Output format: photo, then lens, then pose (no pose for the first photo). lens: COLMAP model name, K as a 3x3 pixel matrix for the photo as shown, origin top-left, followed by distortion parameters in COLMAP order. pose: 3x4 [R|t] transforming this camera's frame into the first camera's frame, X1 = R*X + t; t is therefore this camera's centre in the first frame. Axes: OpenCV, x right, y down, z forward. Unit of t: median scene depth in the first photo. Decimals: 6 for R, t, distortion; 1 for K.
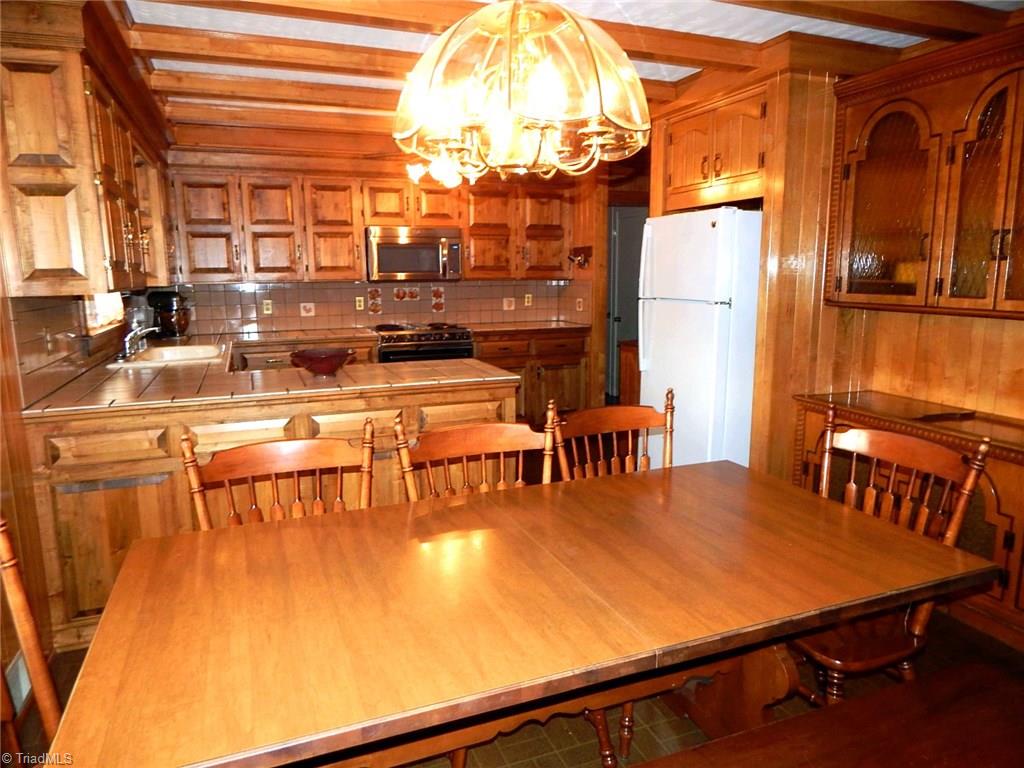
lens RADIAL K [[681.6, 0, 512.0], [0, 681.6, 384.0], [0, 0, 1]] dist [-0.003965, -0.000091]
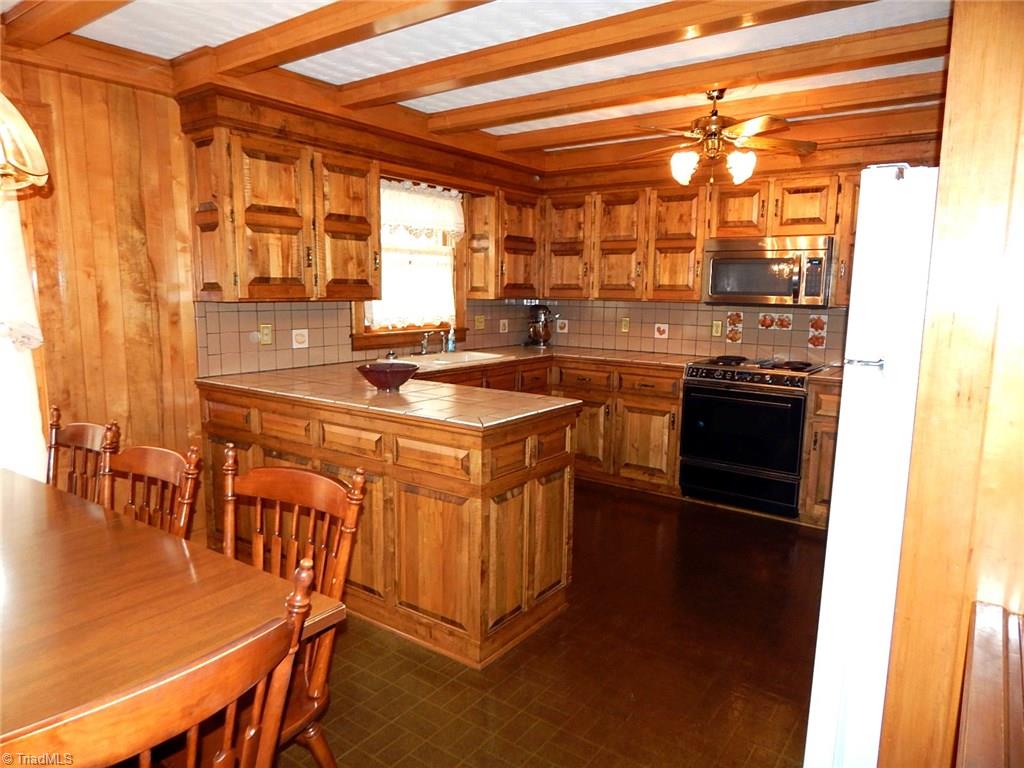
lens RADIAL K [[661.9, 0, 512.0], [0, 661.9, 384.0], [0, 0, 1]] dist [-0.008644, -0.000746]
pose [[0.539084, 0.136785, -0.831071, 0.369758], [-0.162324, 0.985099, 0.056843, -0.060079], [0.826462, 0.104260, 0.553254, 0.361736]]
